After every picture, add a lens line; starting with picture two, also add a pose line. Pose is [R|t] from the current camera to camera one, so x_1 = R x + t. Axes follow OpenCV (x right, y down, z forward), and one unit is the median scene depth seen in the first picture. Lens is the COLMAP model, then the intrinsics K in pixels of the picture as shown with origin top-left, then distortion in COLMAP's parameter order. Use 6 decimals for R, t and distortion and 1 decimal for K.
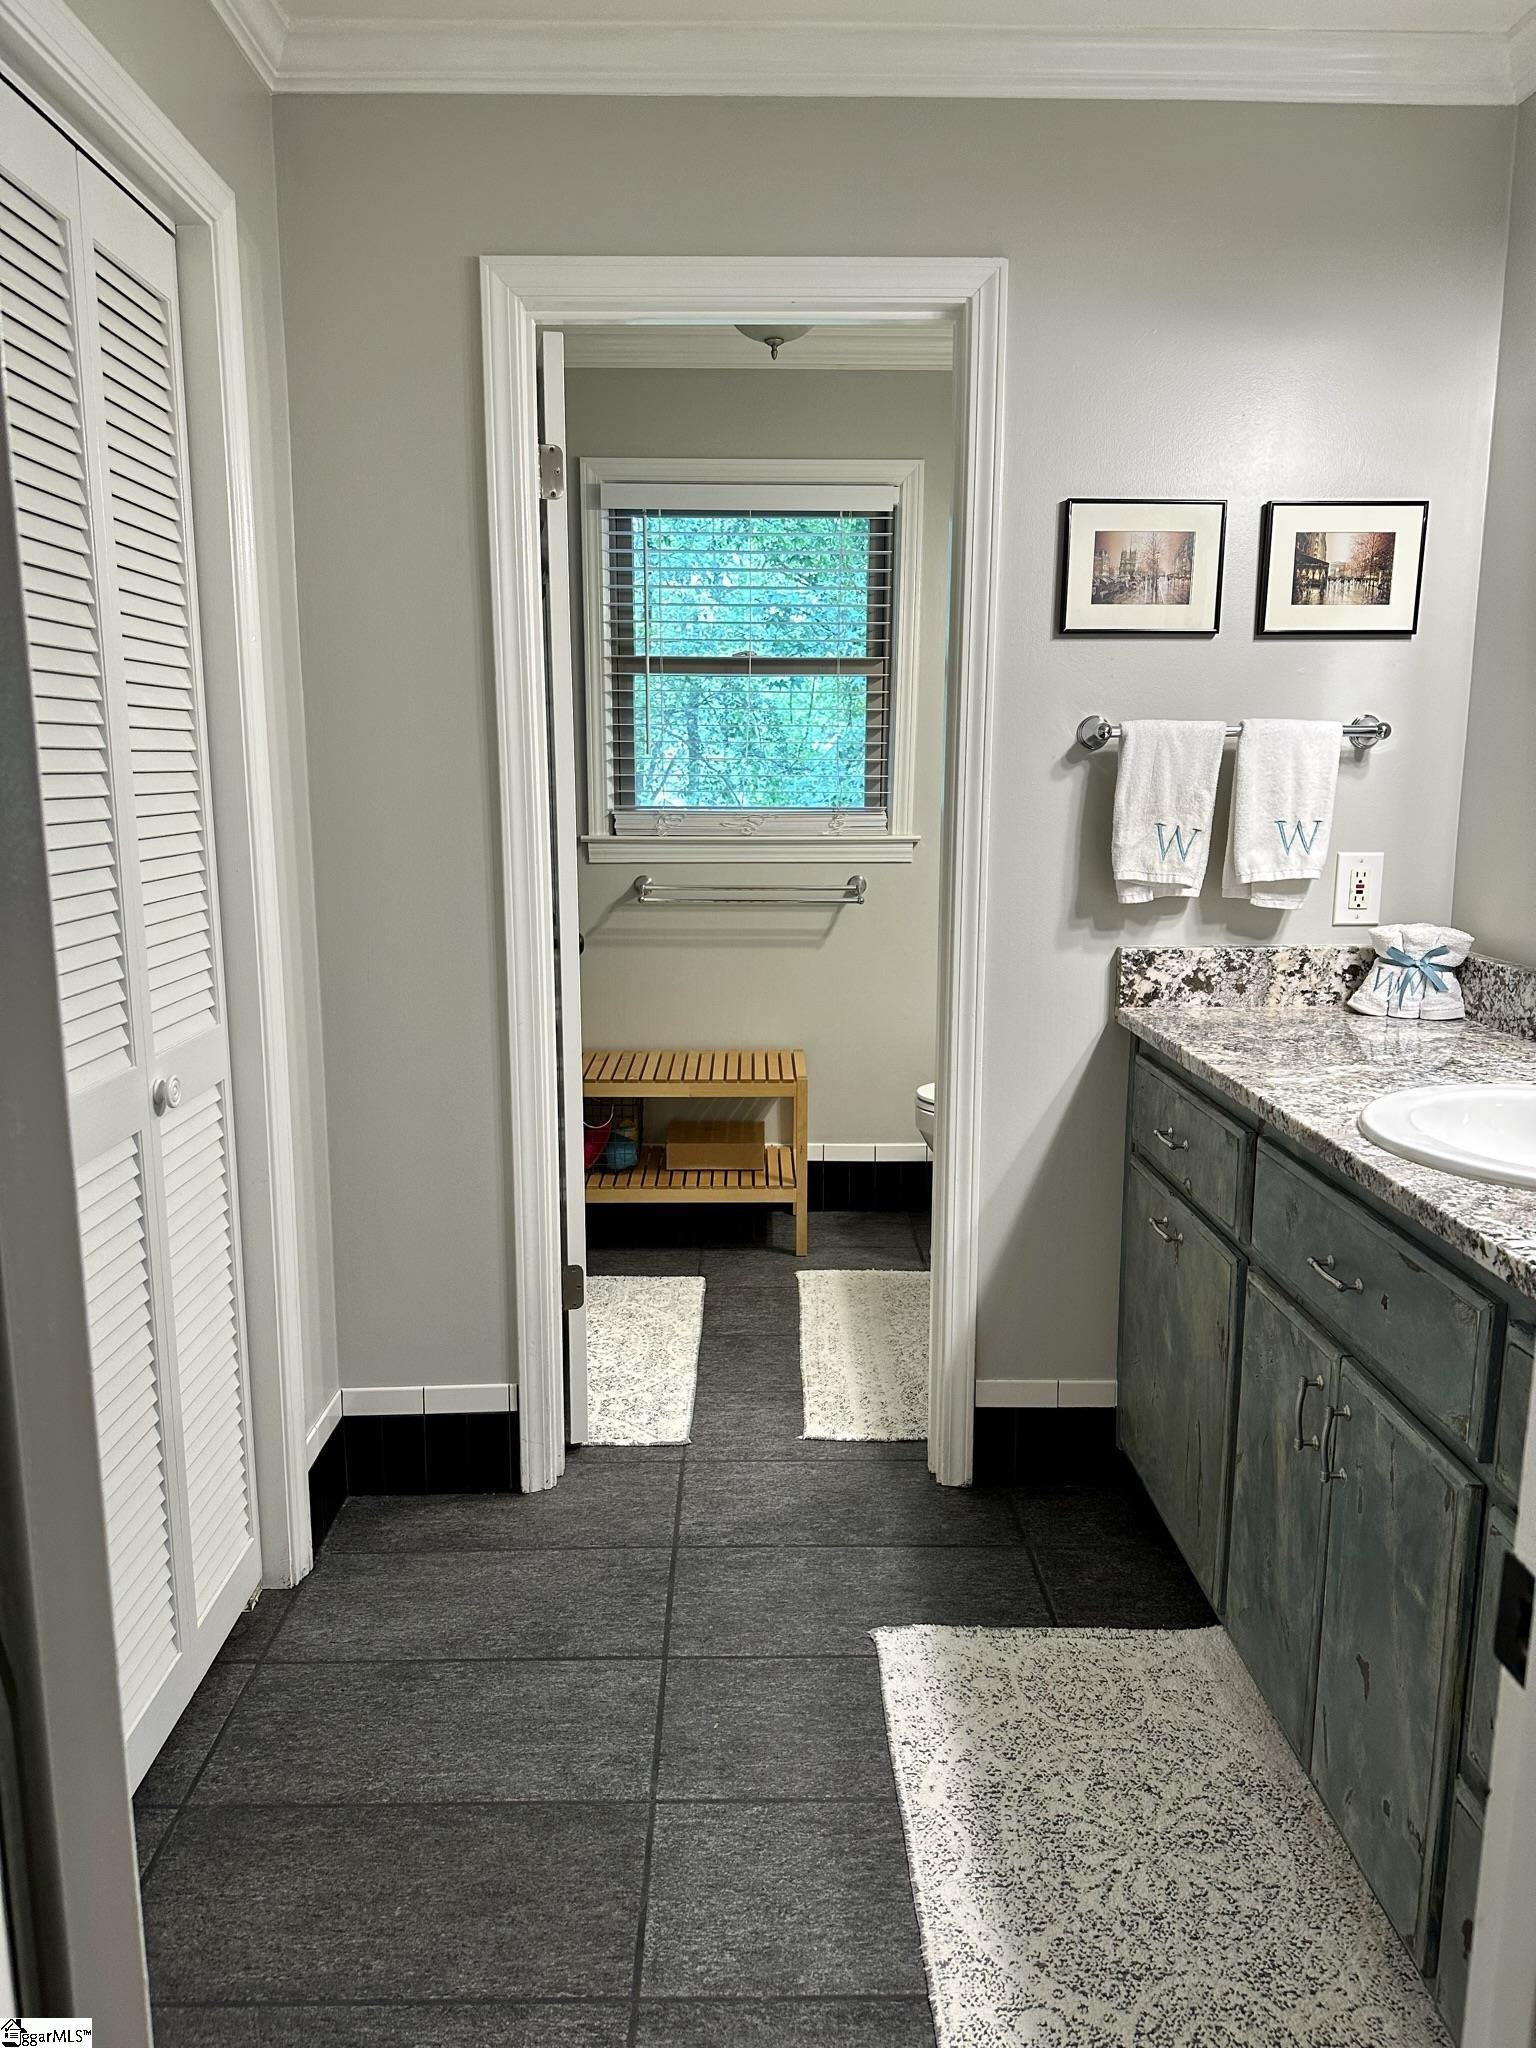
lens RADIAL K [[1437.6, 0, 772.2], [0, 1437.6, 1039.4], [0, 0, 1]] dist [0.055711, -0.056241]
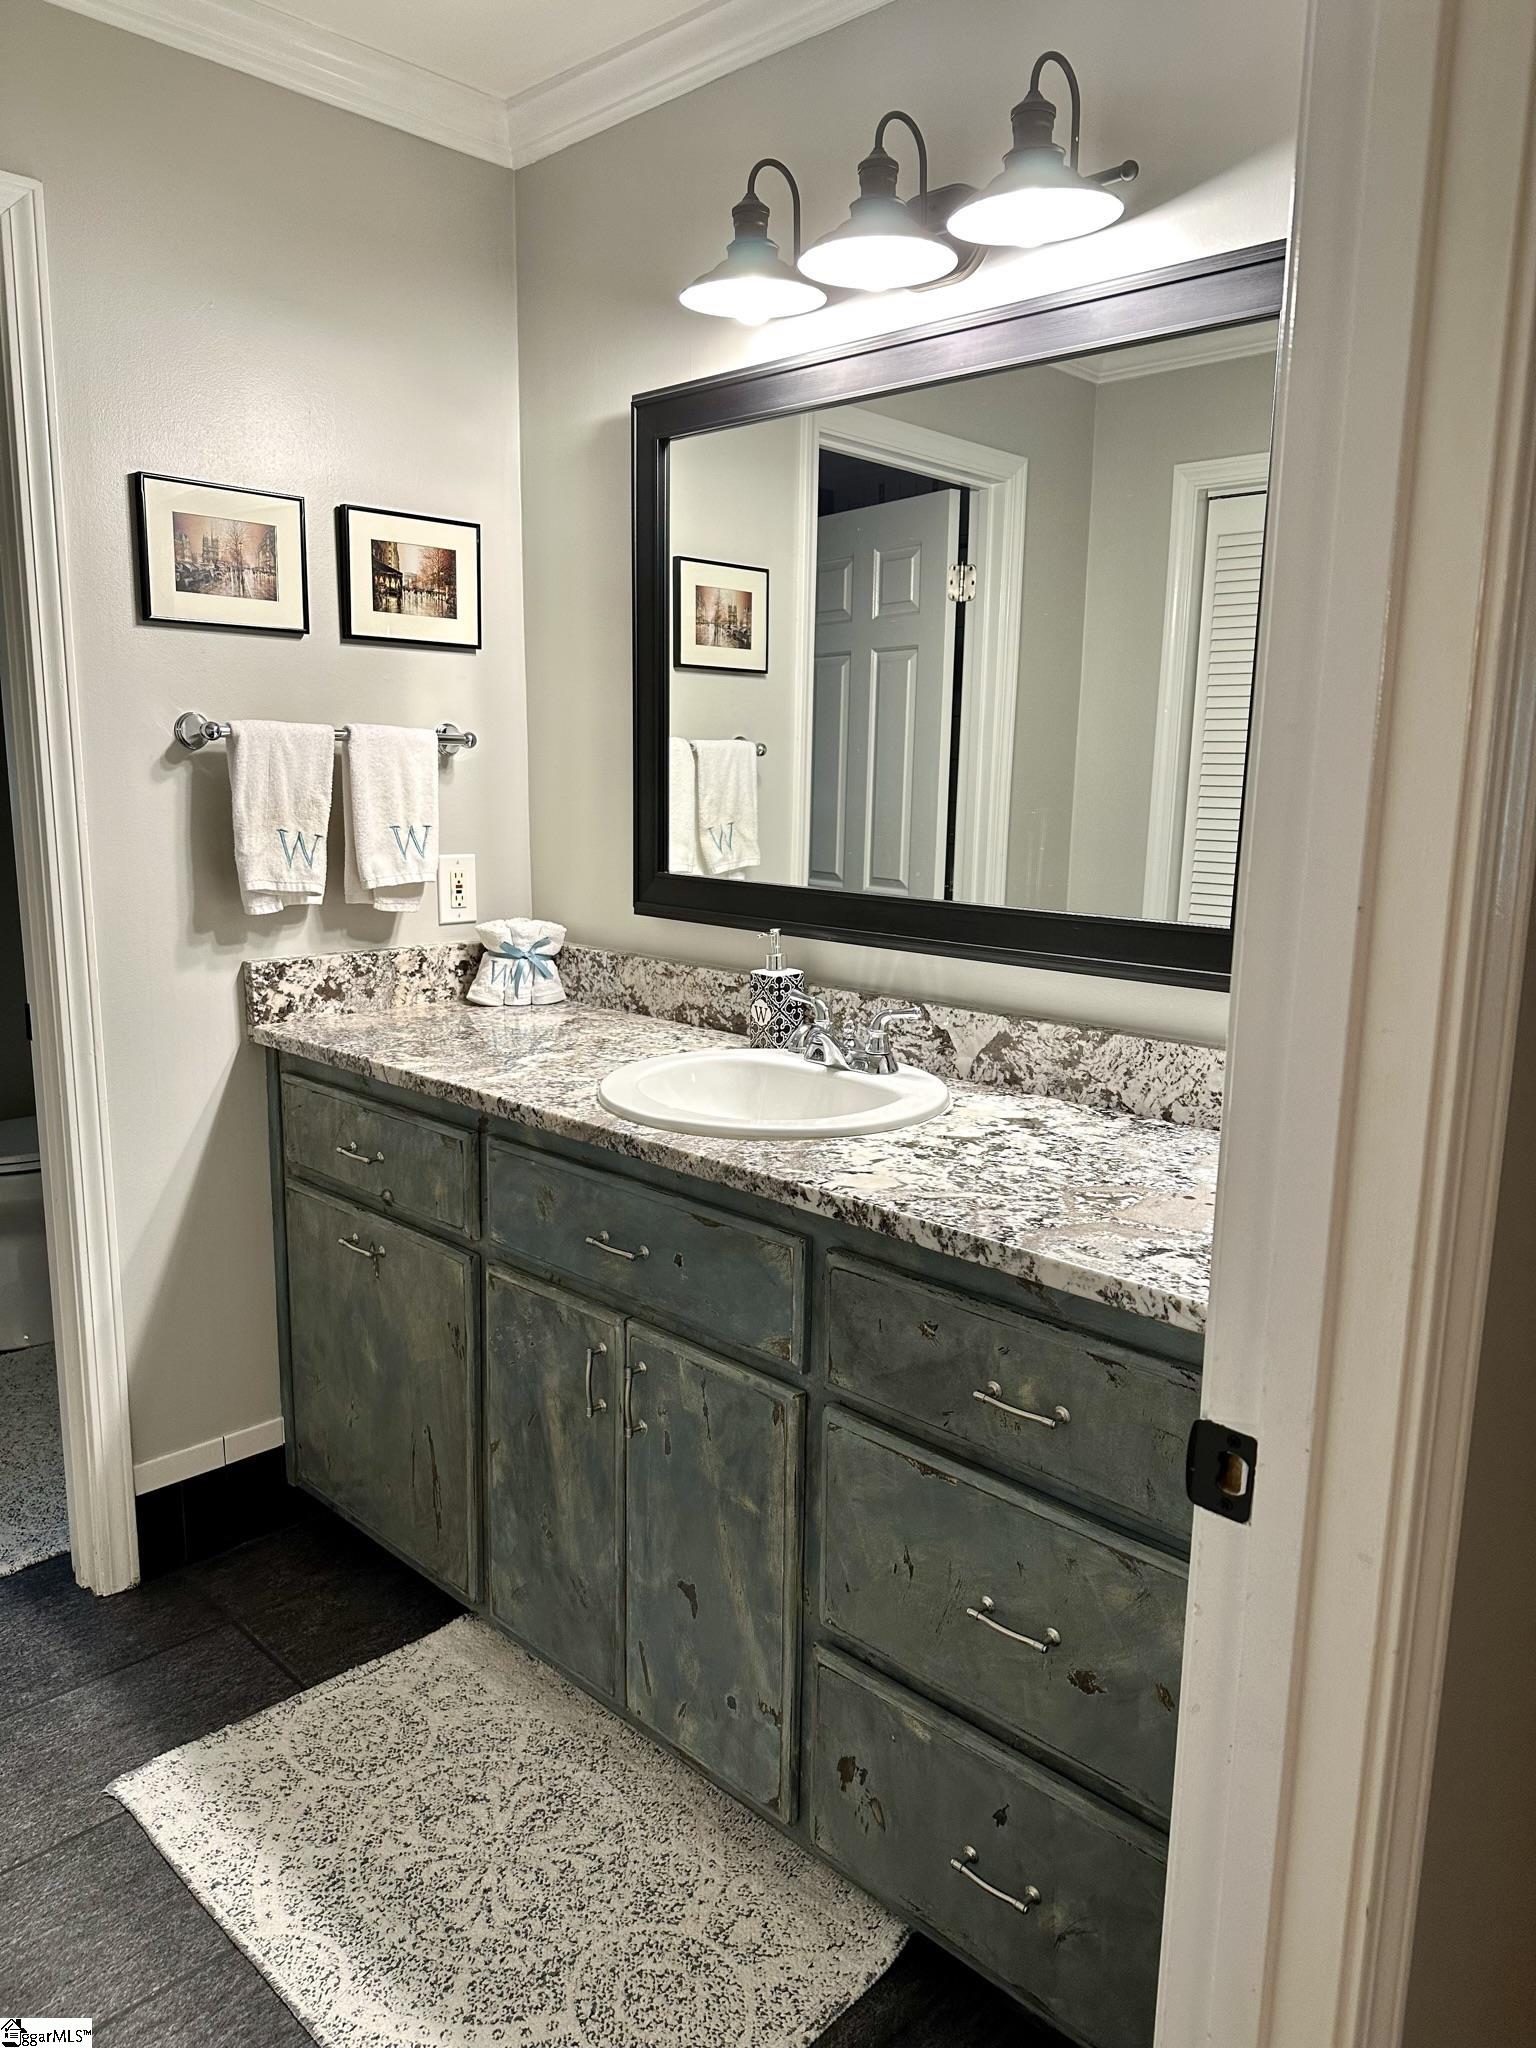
lens RADIAL K [[1437.6, 0, 774.0], [0, 1437.6, 1041.8], [0, 0, 1]] dist [0.055711, -0.056241]
pose [[0.720165, -0.124111, 0.682611, -0.179803], [0.118046, 0.991444, 0.055722, -0.027445], [-0.683686, 0.040450, 0.728654, 0.093011]]
